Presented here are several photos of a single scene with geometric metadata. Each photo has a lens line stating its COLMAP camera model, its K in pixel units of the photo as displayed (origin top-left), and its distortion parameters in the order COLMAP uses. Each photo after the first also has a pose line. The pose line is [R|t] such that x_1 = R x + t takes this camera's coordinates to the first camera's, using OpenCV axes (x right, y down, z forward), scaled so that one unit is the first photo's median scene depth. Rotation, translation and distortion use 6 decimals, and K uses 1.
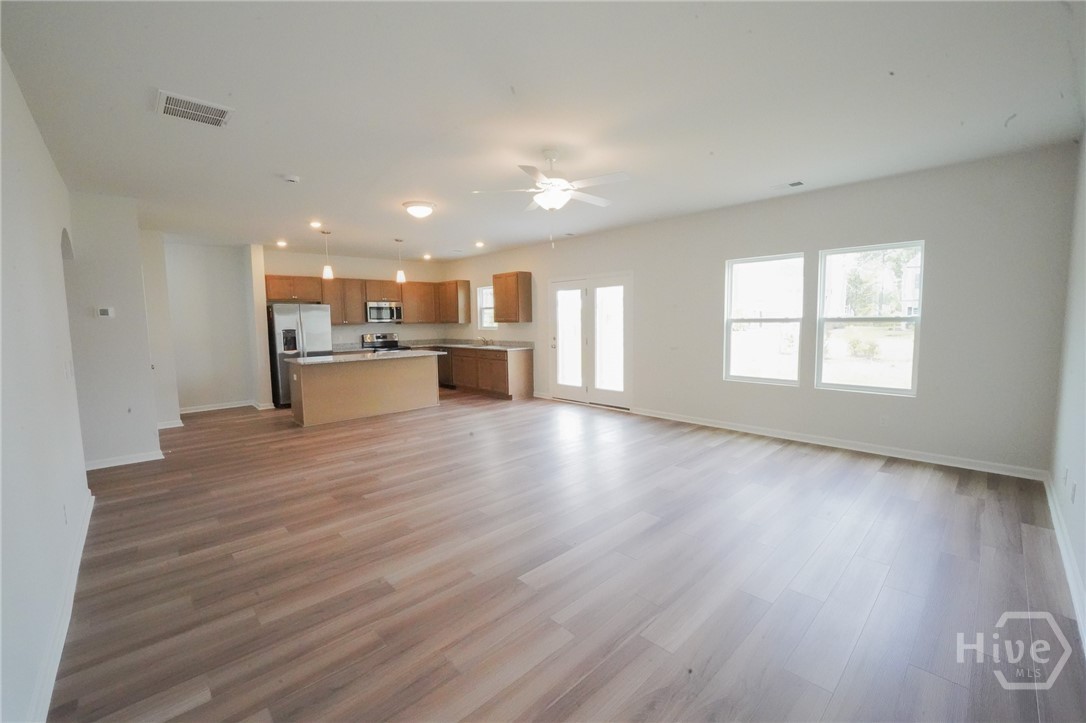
lens RADIAL K [[444.1, 0, 538.6], [0, 444.1, 361.8], [0, 0, 1]] dist [-0.025155, 0.000107]
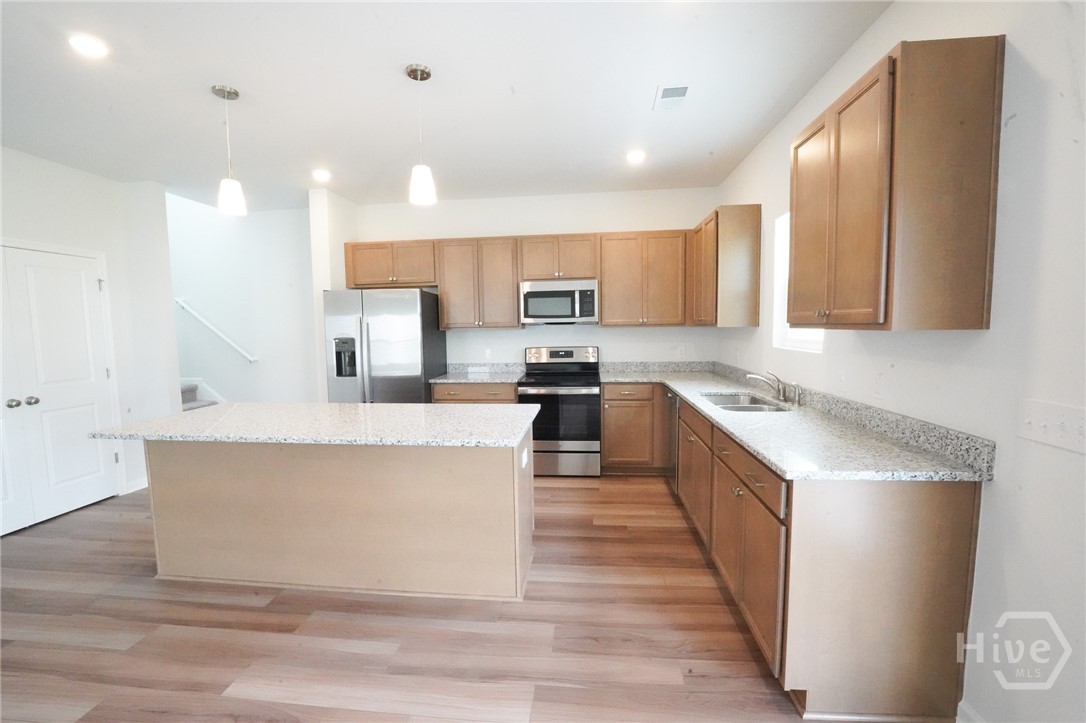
lens RADIAL K [[444.6, 0, 543.0], [0, 444.6, 361.5], [0, 0, 1]] dist [-0.001676, -0.000229]
pose [[0.651604, 0.066688, -0.755622, 0.004004], [-0.062771, 0.997452, 0.033901, -0.074251], [0.755957, 0.025341, 0.654130, 0.783966]]
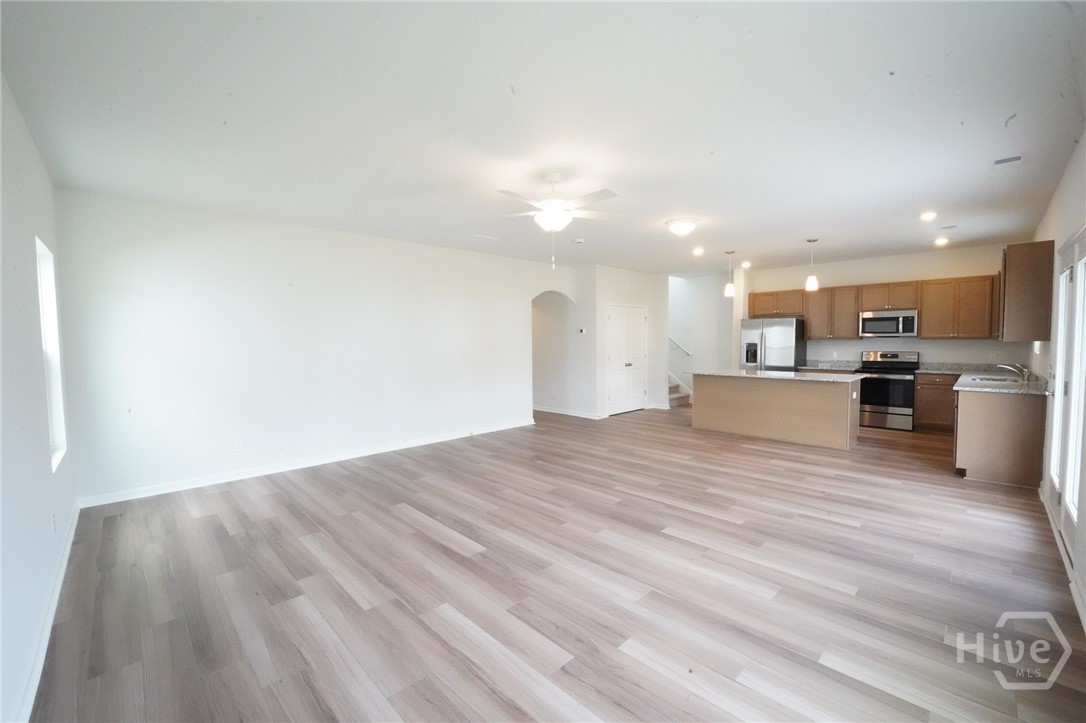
lens RADIAL K [[444.1, 0, 538.6], [0, 444.1, 361.8], [0, 0, 1]] dist [-0.025155, 0.000107]
pose [[0.005534, 0.064694, -0.997890, 0.478582], [-0.084307, 0.994383, 0.063999, -0.050640], [0.996424, 0.083775, 0.010957, 0.449888]]
